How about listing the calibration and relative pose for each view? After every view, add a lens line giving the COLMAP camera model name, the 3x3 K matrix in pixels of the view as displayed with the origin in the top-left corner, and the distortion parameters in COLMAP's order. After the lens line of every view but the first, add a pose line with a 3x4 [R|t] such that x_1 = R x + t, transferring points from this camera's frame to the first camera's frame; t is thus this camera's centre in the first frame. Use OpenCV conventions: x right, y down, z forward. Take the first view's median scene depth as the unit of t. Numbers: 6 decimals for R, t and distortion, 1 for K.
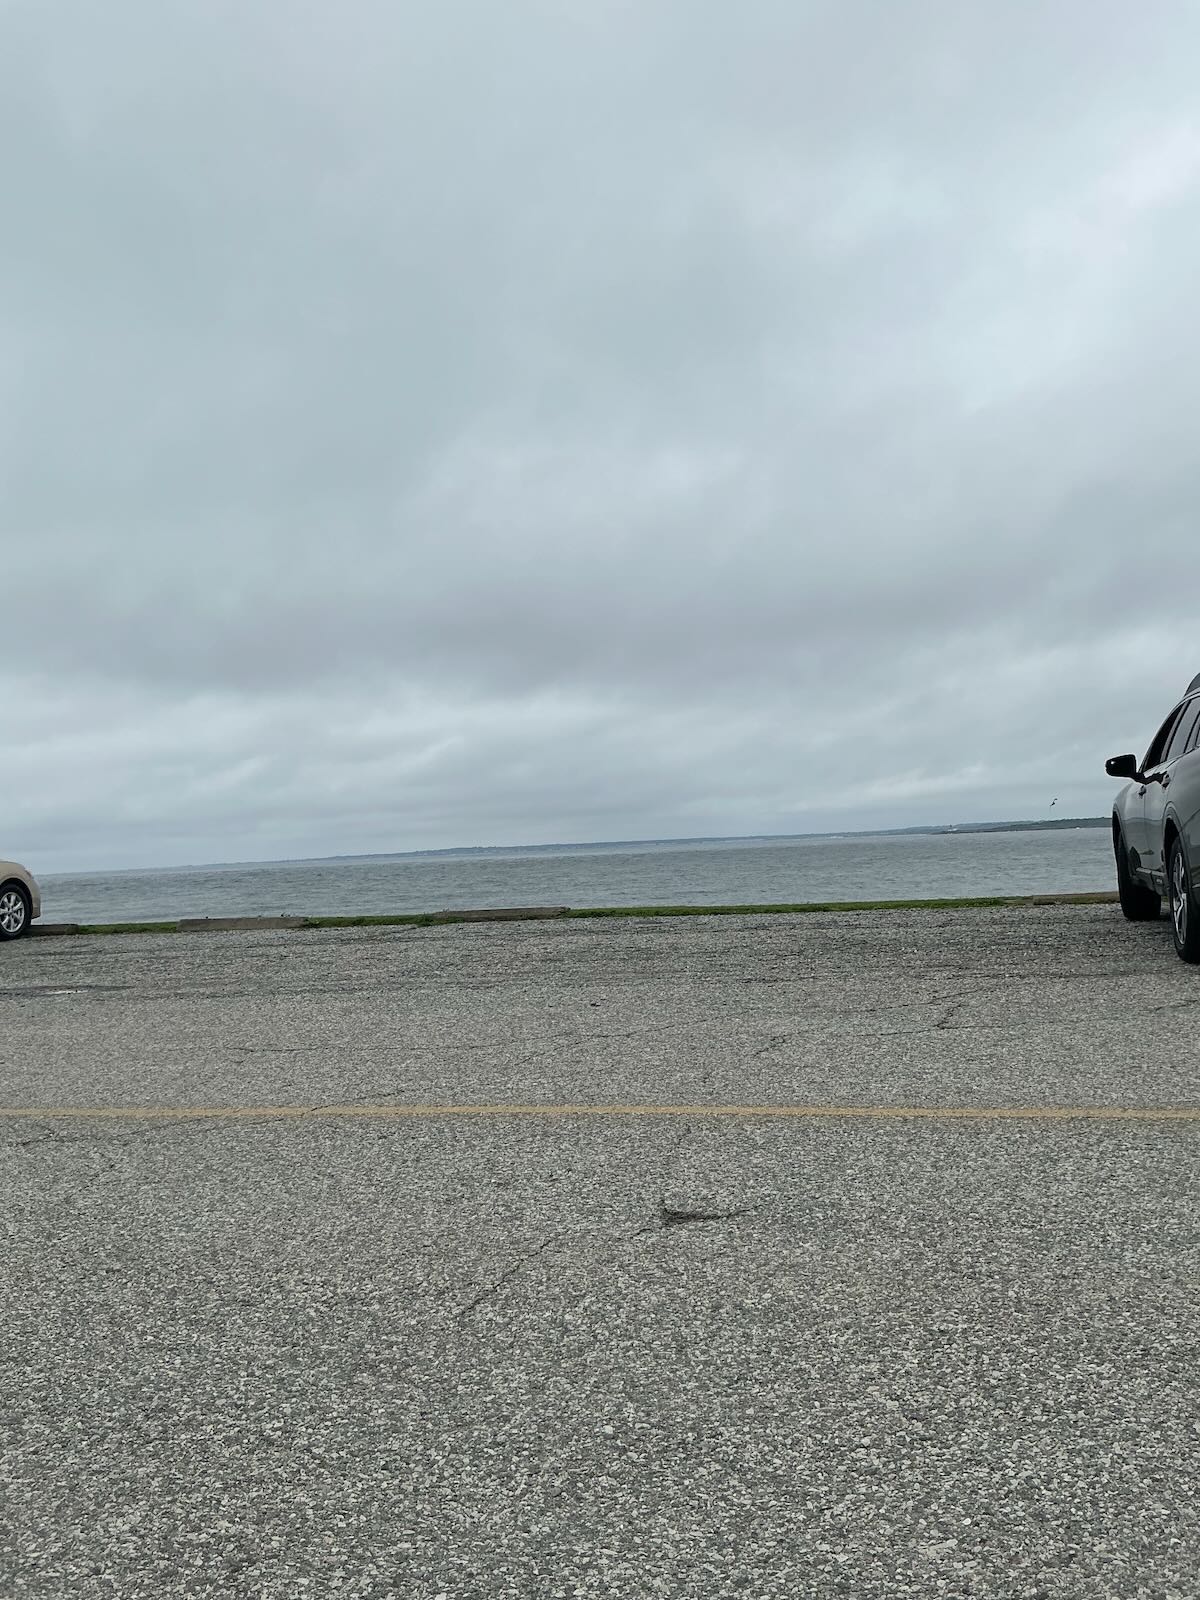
lens RADIAL K [[1313.7, 0, 597.3], [0, 1313.7, 801.6], [0, 0, 1]] dist [0.009417, -0.014490]
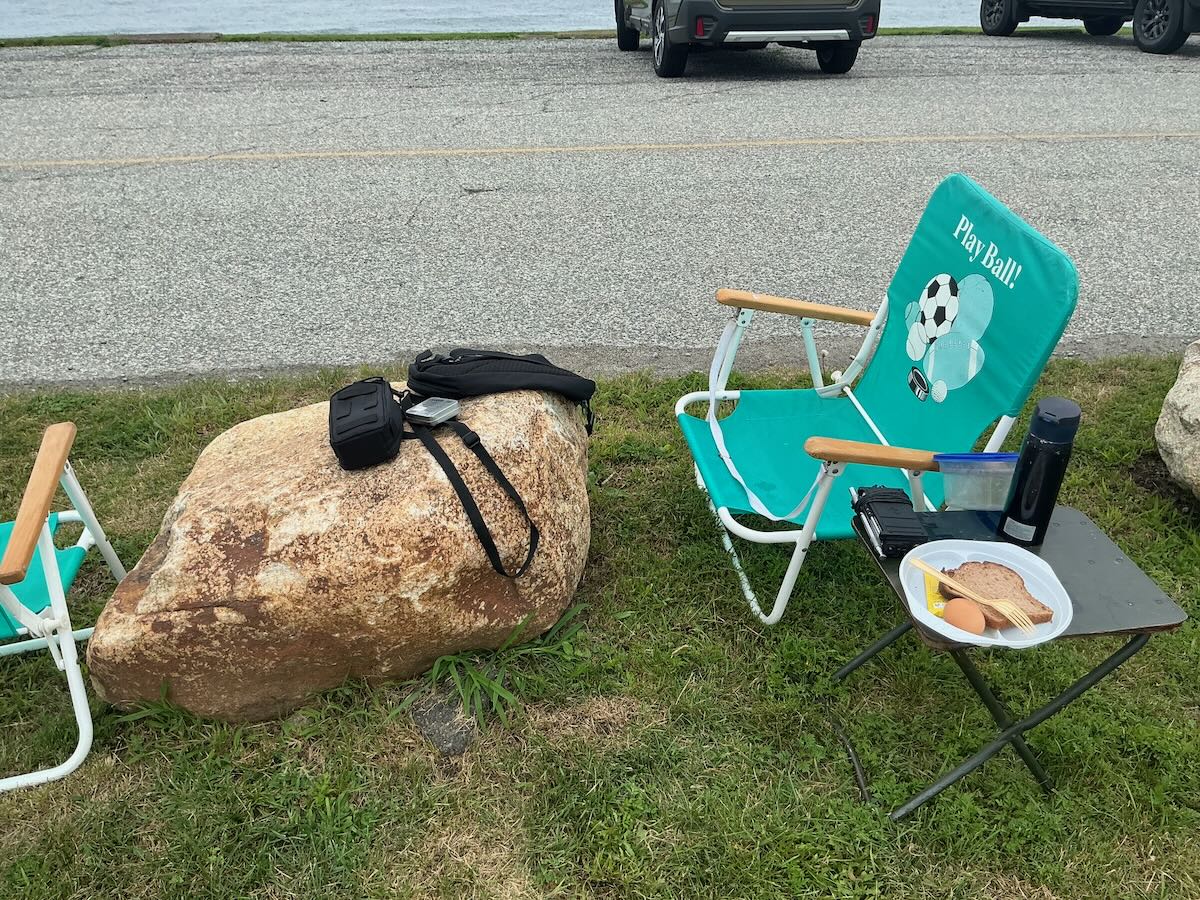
lens RADIAL K [[985.3, 0, 600.5], [0, 985.3, 450.7], [0, 0, 1]] dist [0.009417, -0.014490]
pose [[0.922686, -0.130447, 0.362815, -0.141063], [-0.050495, 0.892034, 0.449138, -0.015246], [-0.382232, -0.432734, 0.816480, -0.213364]]
